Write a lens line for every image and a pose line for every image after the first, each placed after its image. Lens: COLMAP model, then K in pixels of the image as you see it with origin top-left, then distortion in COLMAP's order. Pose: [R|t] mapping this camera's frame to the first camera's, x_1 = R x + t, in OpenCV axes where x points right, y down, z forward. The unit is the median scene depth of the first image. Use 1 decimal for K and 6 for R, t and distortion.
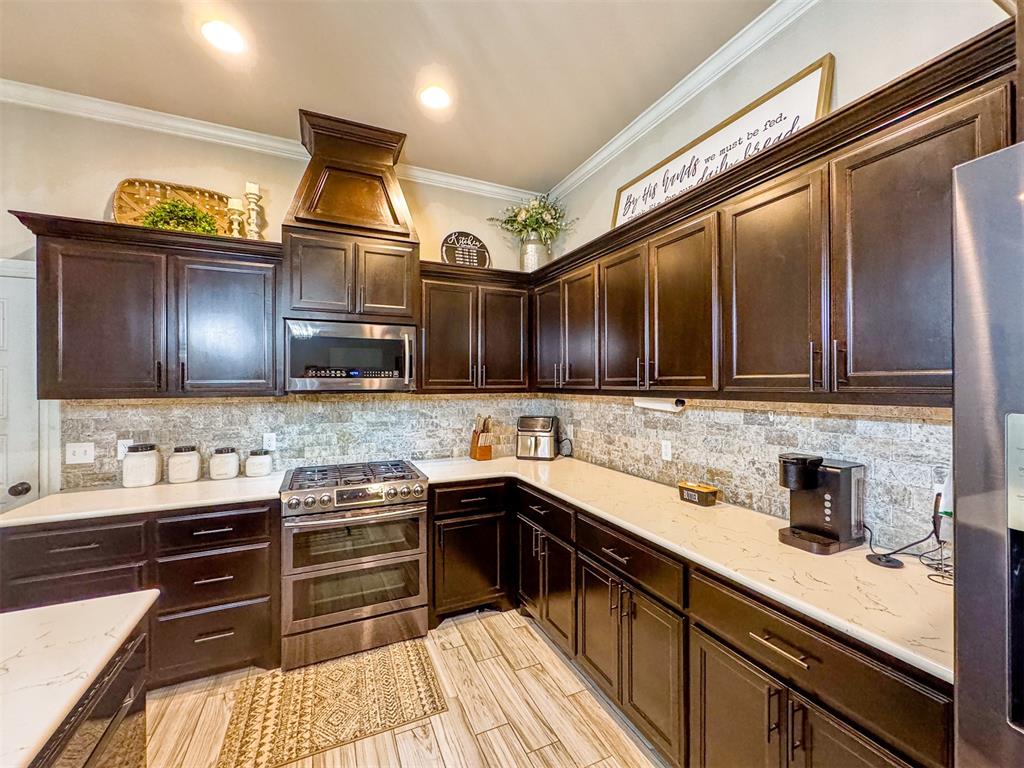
lens RADIAL K [[419.1, 0, 510.9], [0, 419.1, 383.5], [0, 0, 1]] dist [-0.003177, 0.000323]
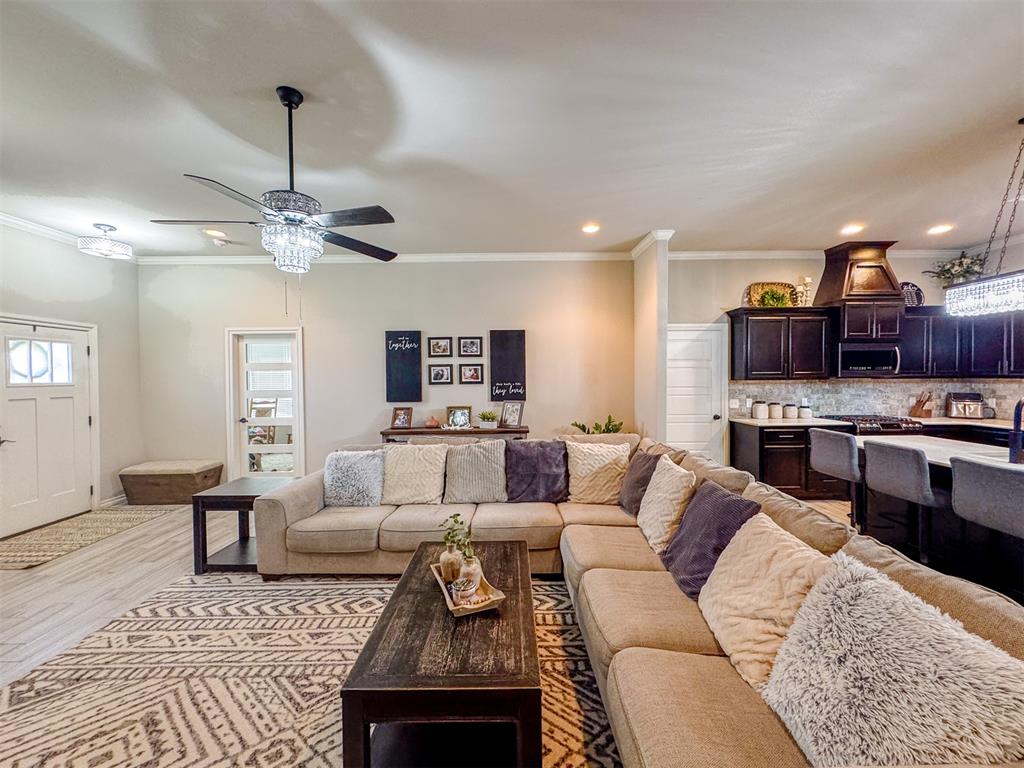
lens RADIAL K [[412.7, 0, 510.7], [0, 412.7, 383.4], [0, 0, 1]] dist [-0.002386, 0.000571]
pose [[0.910927, 0.003074, -0.412556, -1.103899], [0.006328, 0.999750, 0.021423, -0.004078], [0.412518, -0.022125, 0.910680, -1.468756]]
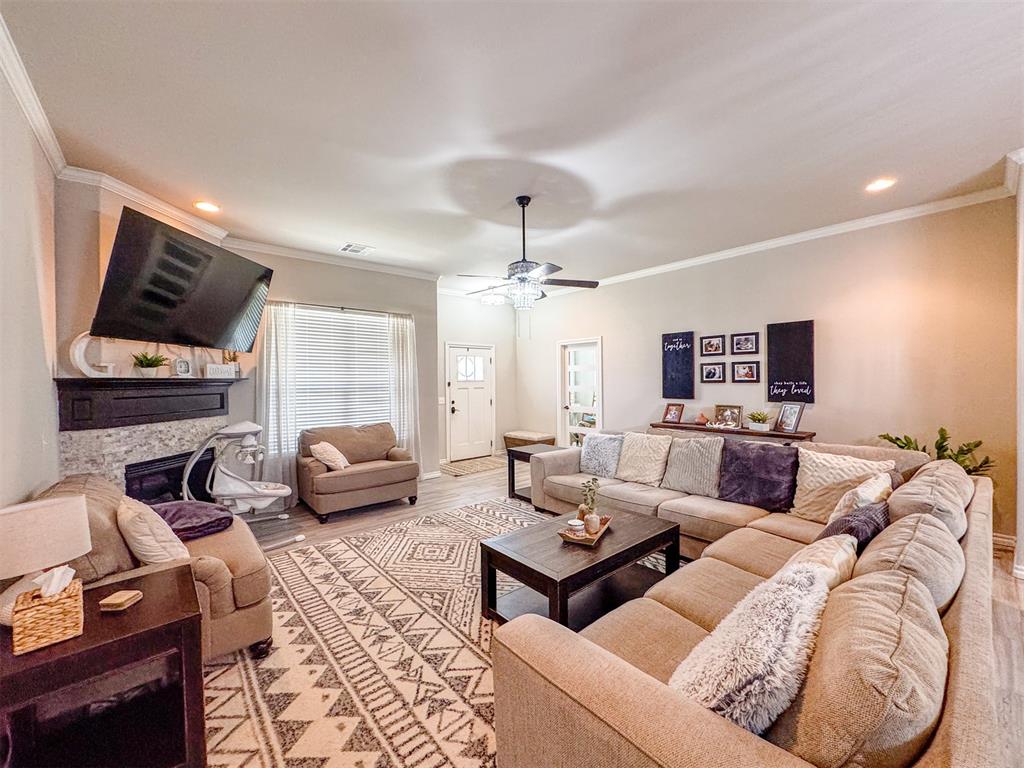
lens RADIAL K [[412.7, 0, 510.7], [0, 412.7, 383.4], [0, 0, 1]] dist [-0.002386, 0.000571]
pose [[0.274539, 0.012986, -0.961488, -0.545299], [0.012190, 0.999781, 0.016984, -0.001637], [0.961499, -0.016383, 0.274321, -1.283055]]
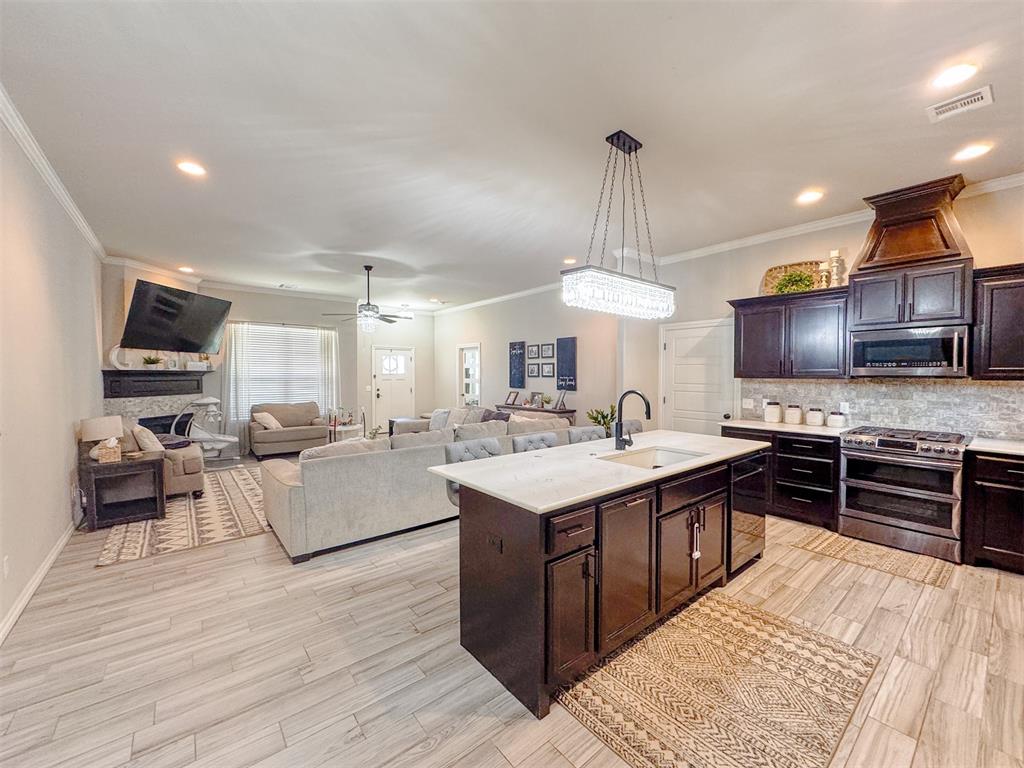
lens RADIAL K [[412.7, 0, 510.7], [0, 412.7, 383.4], [0, 0, 1]] dist [-0.002386, 0.000571]
pose [[0.249978, 0.028998, -0.967817, 0.647228], [0.001698, 0.999537, 0.030386, -0.003301], [0.968250, -0.009239, 0.249813, -0.644363]]
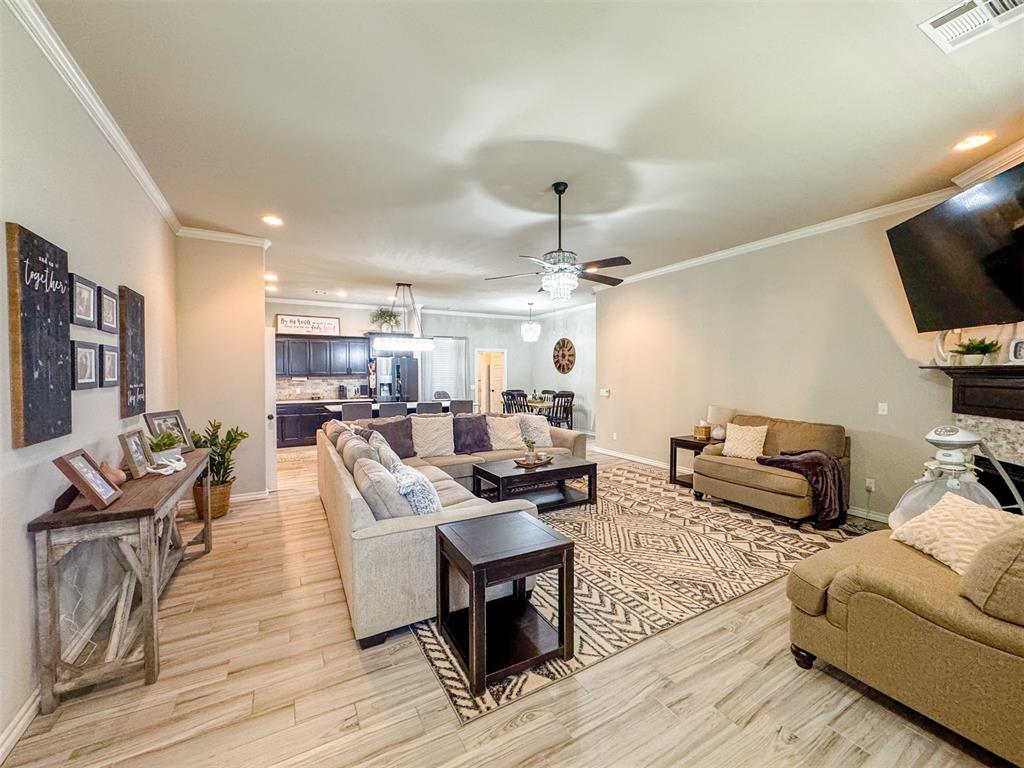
lens RADIAL K [[412.7, 0, 510.7], [0, 412.7, 383.4], [0, 0, 1]] dist [-0.002386, 0.000571]
pose [[-0.087086, -0.019741, 0.996005, -3.263352], [0.001470, 0.999800, 0.019945, 0.014815], [-0.996200, 0.003201, -0.087040, -0.558705]]
